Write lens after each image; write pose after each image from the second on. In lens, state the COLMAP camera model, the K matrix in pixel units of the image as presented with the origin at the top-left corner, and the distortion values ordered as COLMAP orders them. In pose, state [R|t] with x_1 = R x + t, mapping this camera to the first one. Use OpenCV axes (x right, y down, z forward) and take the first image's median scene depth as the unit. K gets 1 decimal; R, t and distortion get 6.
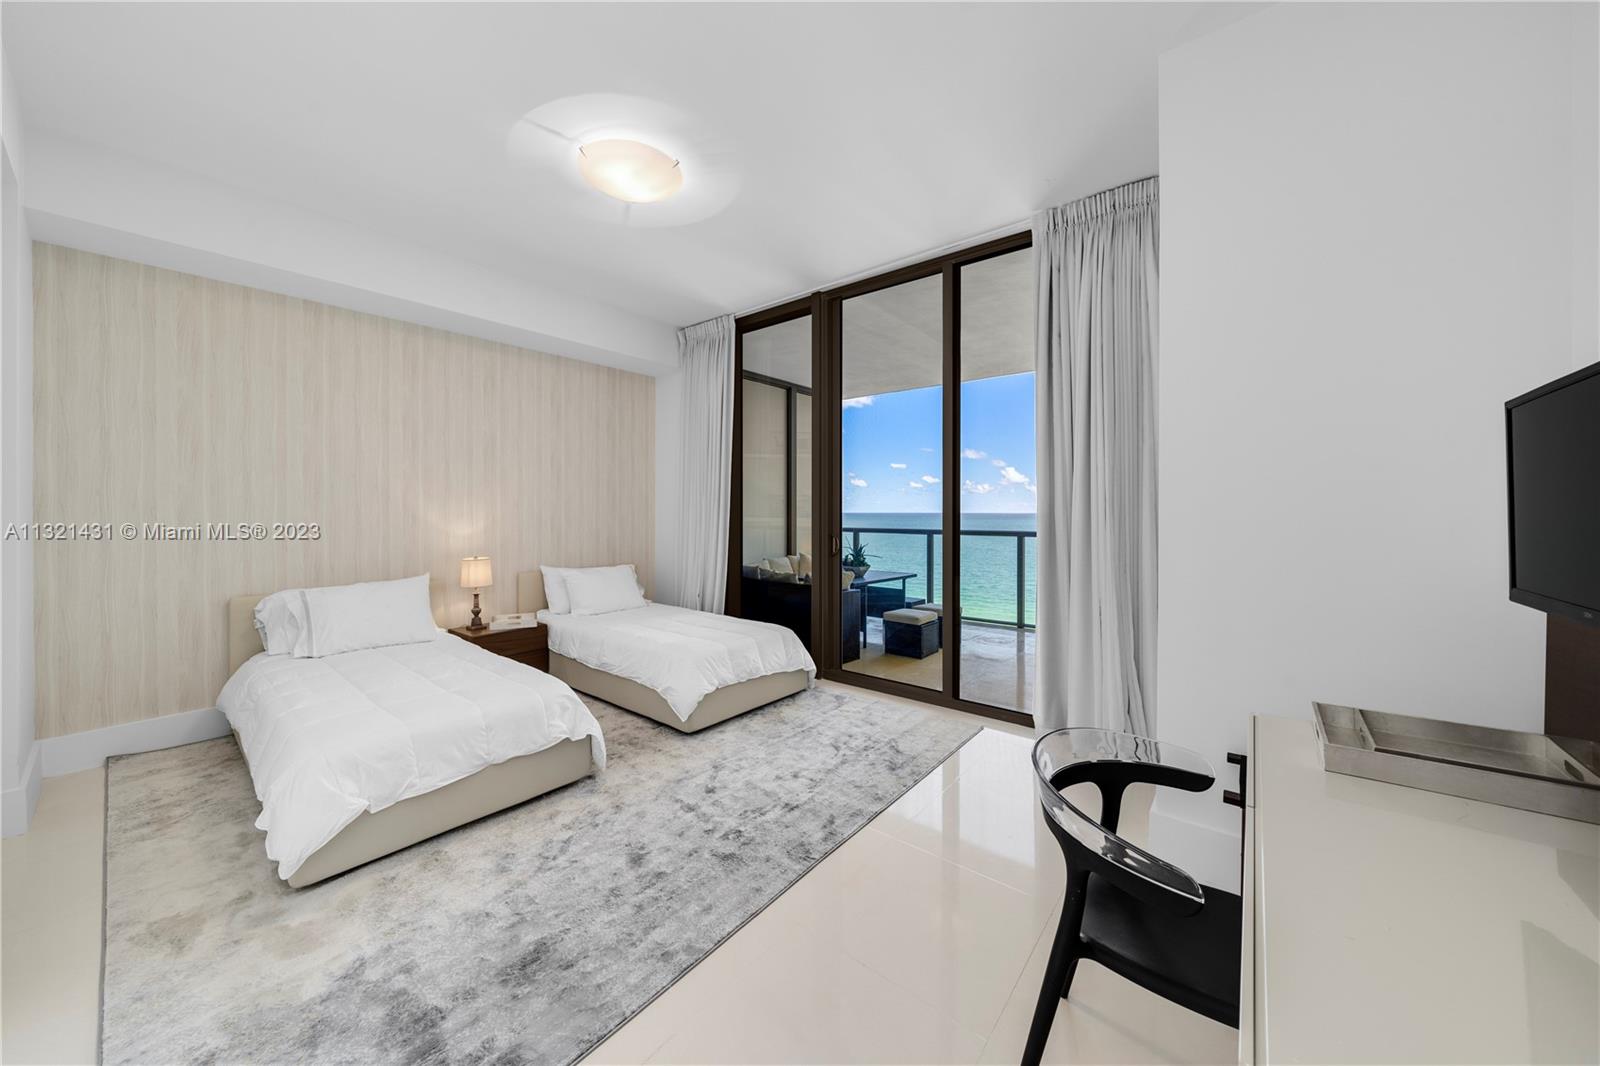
lens RADIAL K [[557.4, 0, 792.5], [0, 557.4, 517.2], [0, 0, 1]] dist [-0.003025, -0.000059]
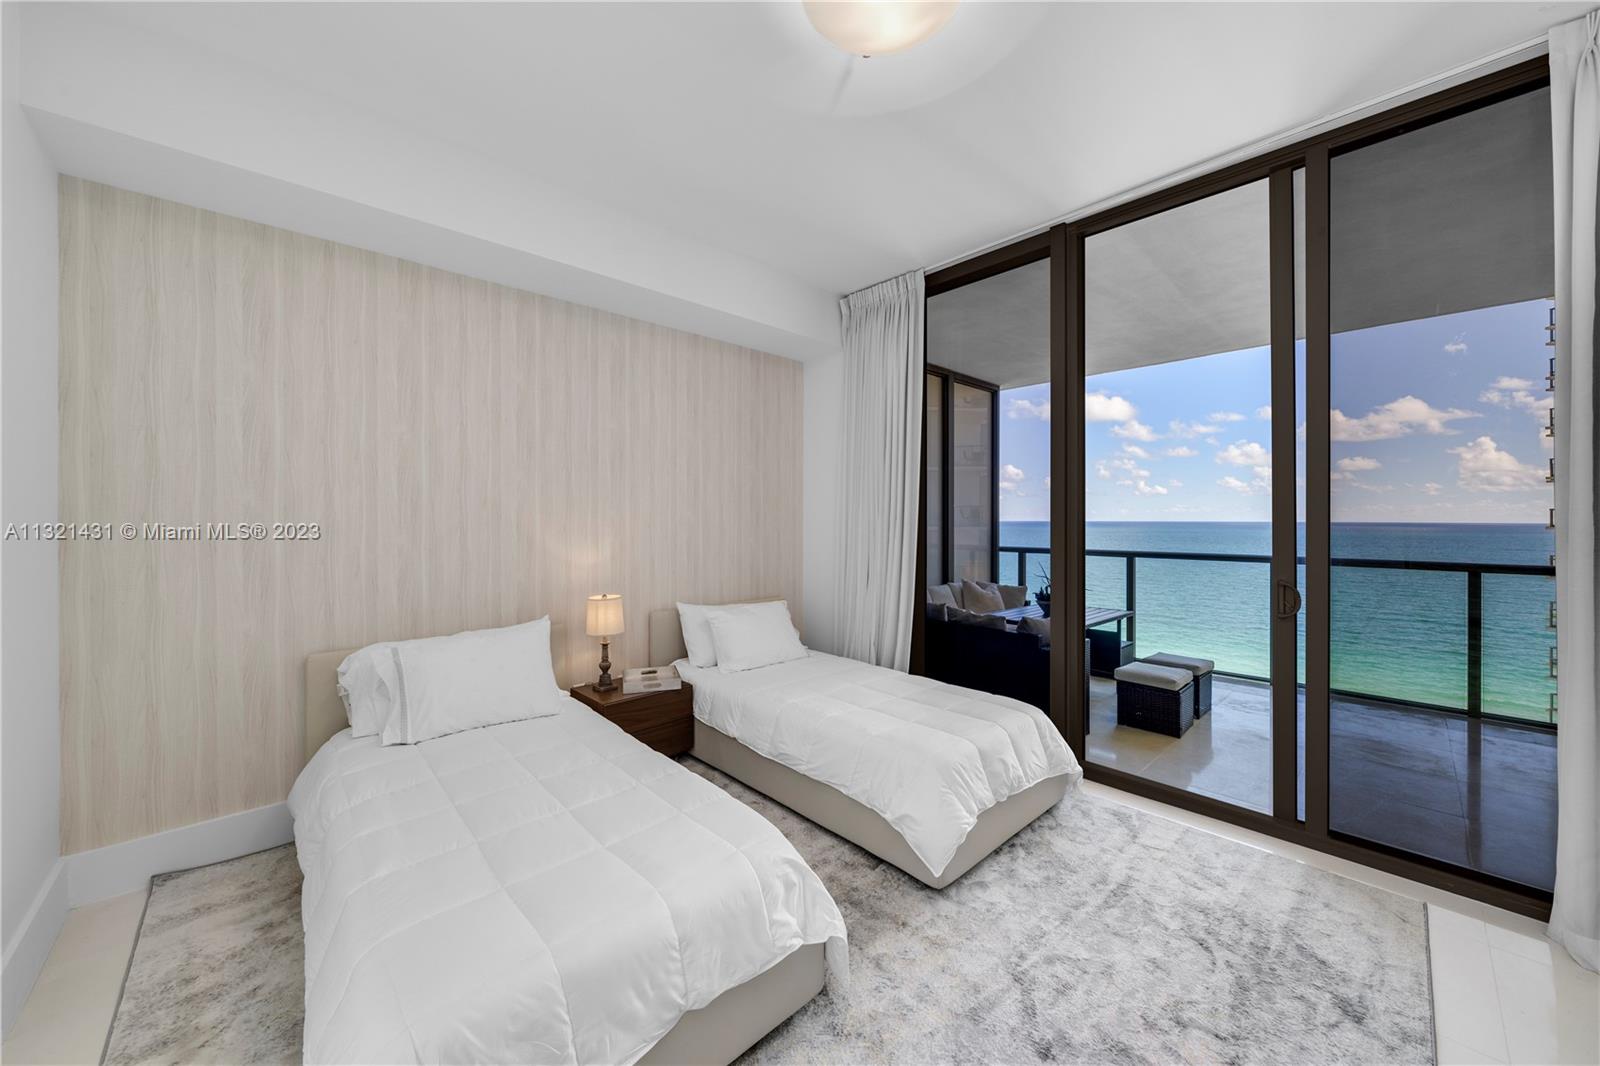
lens RADIAL K [[589.3, 0, 805.6], [0, 589.3, 526.8], [0, 0, 1]] dist [-0.000853, -0.000642]
pose [[0.991636, 0.001767, -0.129056, -0.233934], [-0.001768, 0.999998, 0.000113, -0.027685], [0.129056, 0.000116, 0.991637, 0.287075]]
